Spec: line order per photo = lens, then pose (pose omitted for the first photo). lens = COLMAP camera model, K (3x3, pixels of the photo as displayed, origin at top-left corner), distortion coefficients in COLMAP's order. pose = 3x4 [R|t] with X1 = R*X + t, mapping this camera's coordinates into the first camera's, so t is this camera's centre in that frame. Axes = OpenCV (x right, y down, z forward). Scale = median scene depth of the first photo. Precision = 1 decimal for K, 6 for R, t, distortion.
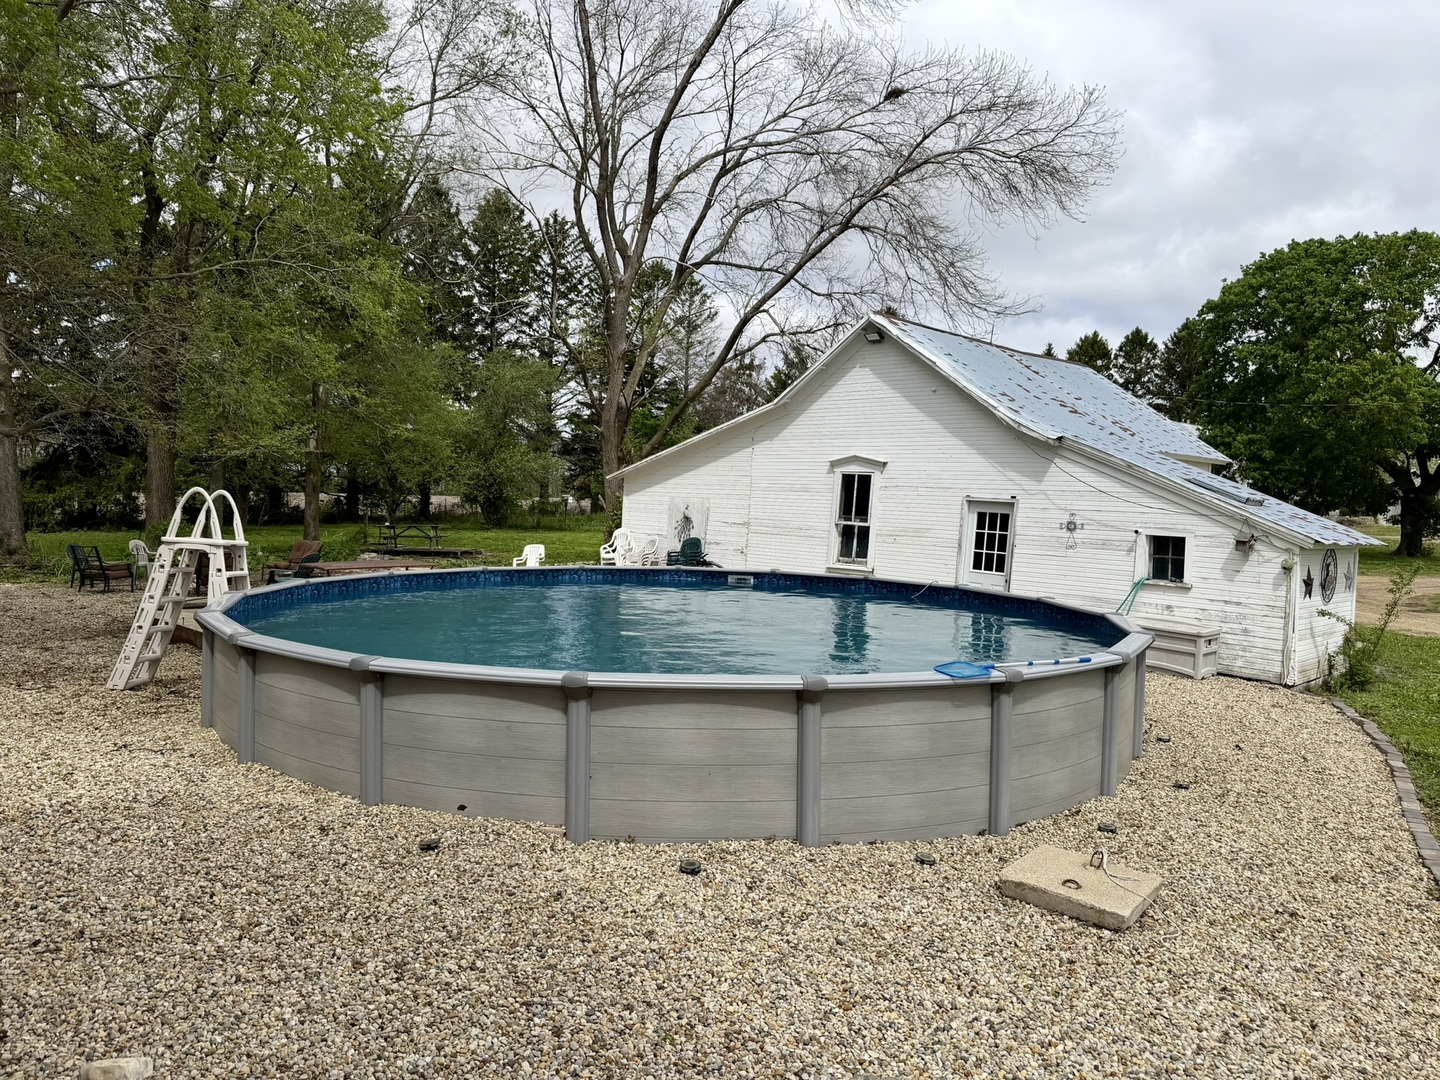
lens RADIAL K [[1016.1, 0, 722.6], [0, 1016.1, 532.3], [0, 0, 1]] dist [0.036397, -0.020204]
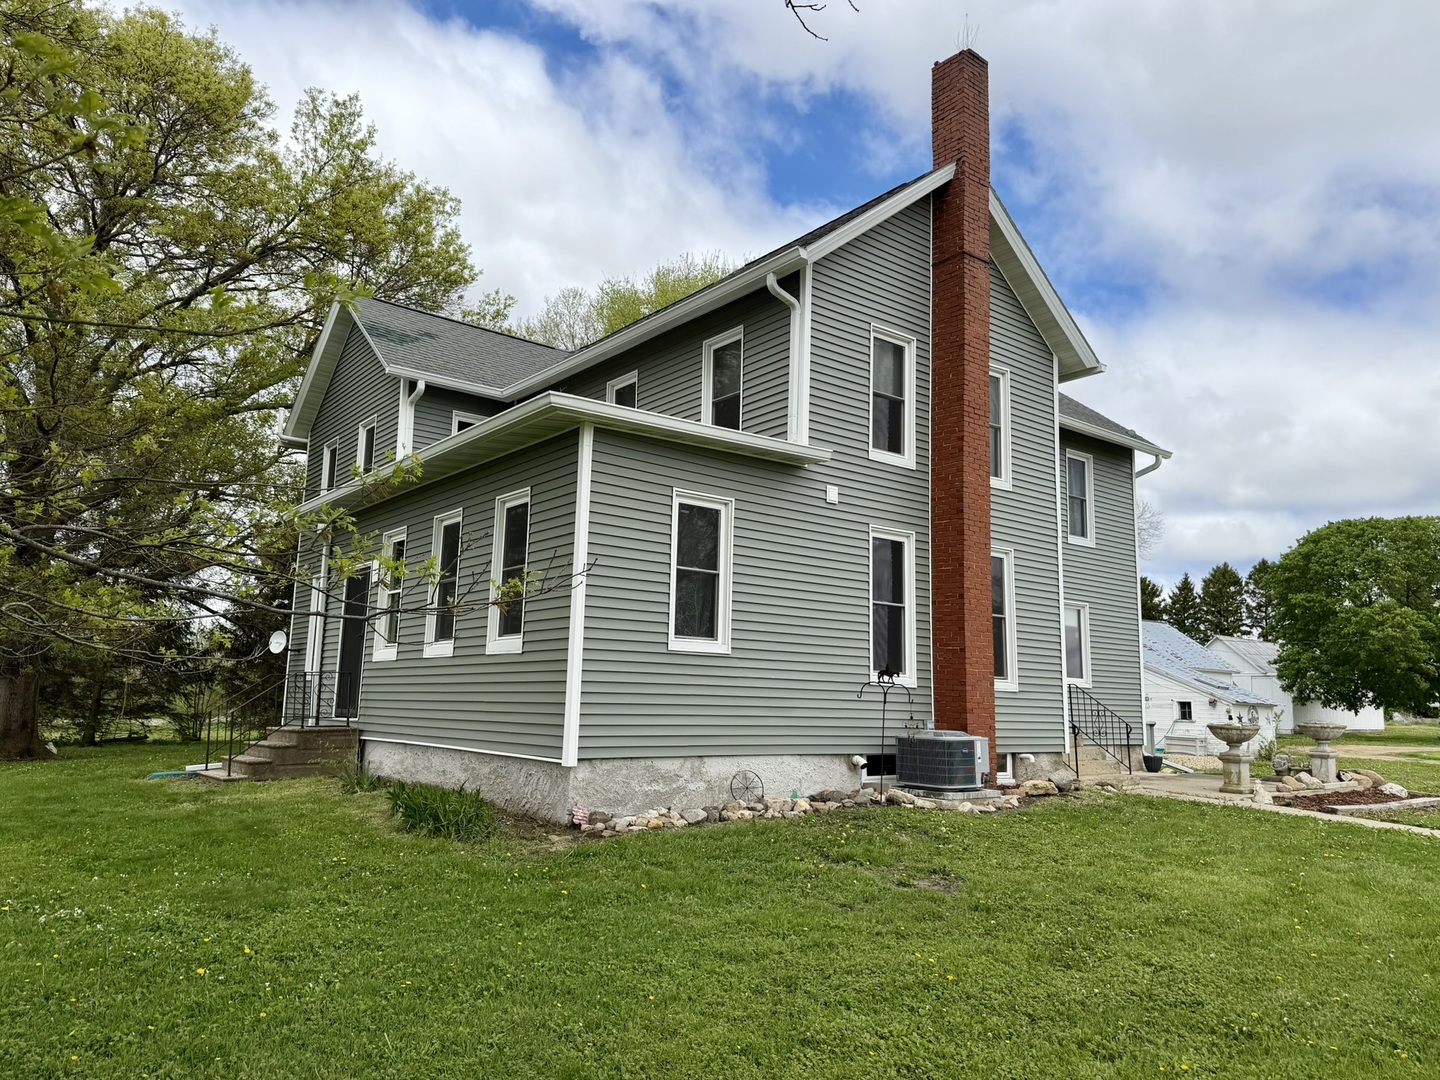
lens RADIAL K [[1016.1, 0, 726.3], [0, 1016.1, 532.2], [0, 0, 1]] dist [0.036397, -0.020204]
pose [[0.990546, -0.033415, -0.133048, -0.125938], [0.004211, 0.976829, -0.213980, 0.049894], [0.137116, 0.211397, 0.967735, -0.637887]]
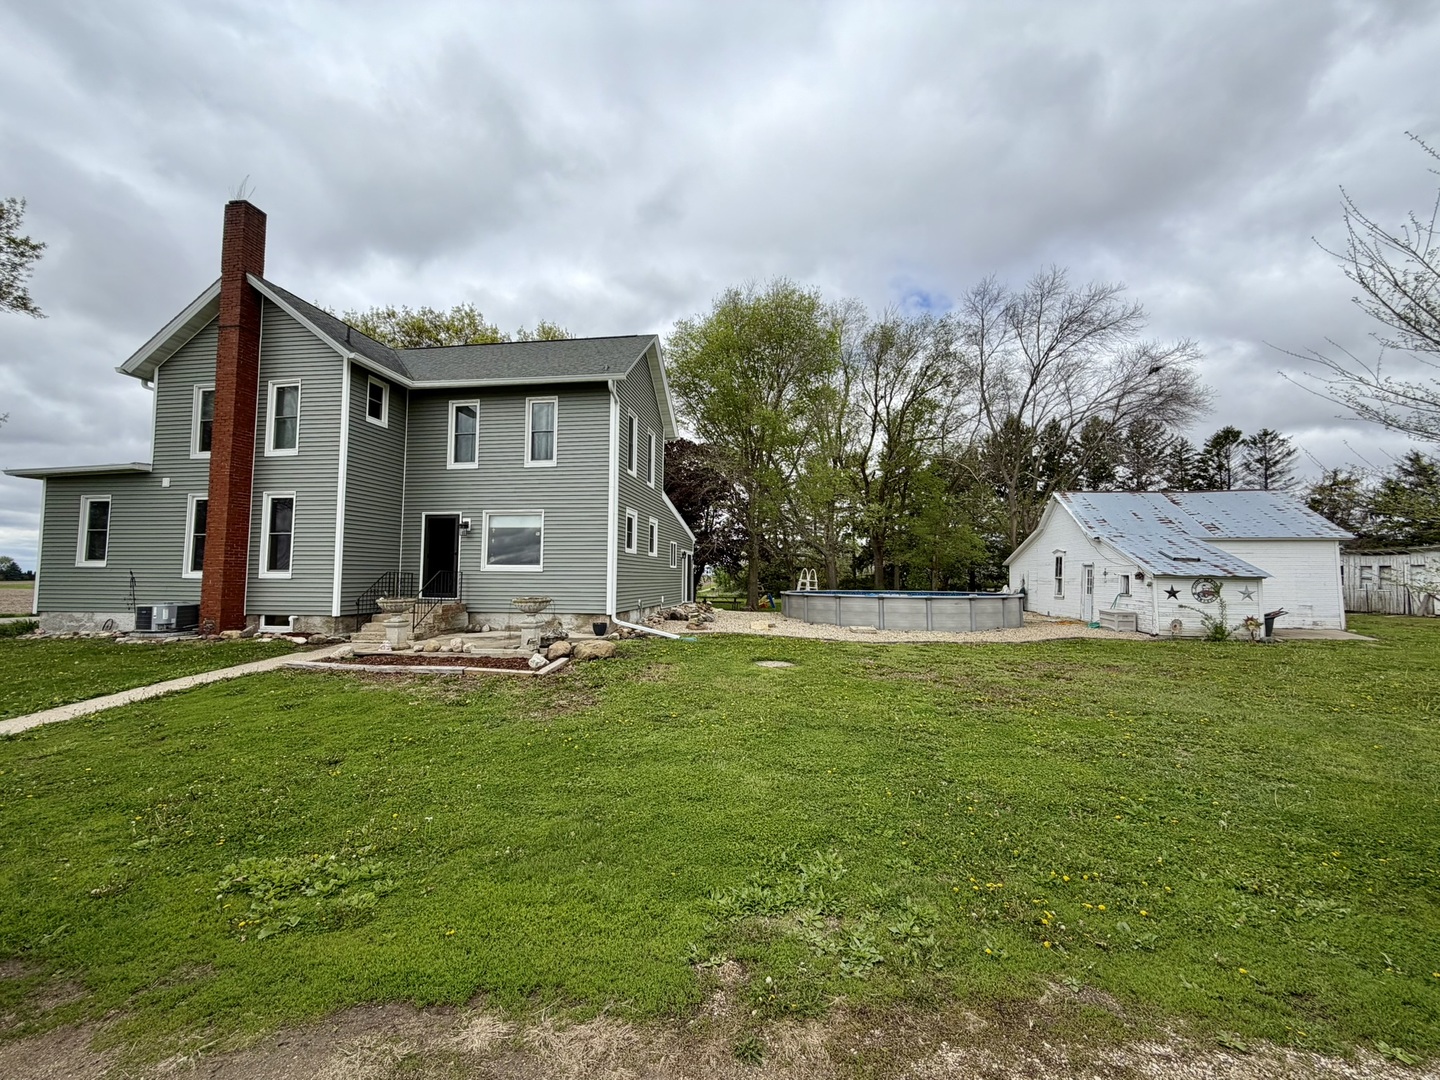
lens RADIAL K [[577.7, 0, 720.1], [0, 577.7, 539.9], [0, 0, 1]] dist [-0.003976, -0.000219]
pose [[0.583406, -0.081233, -0.808108, 0.374704], [-0.022237, 0.993015, -0.115874, 0.038082], [0.811876, 0.085572, 0.577525, -0.217598]]
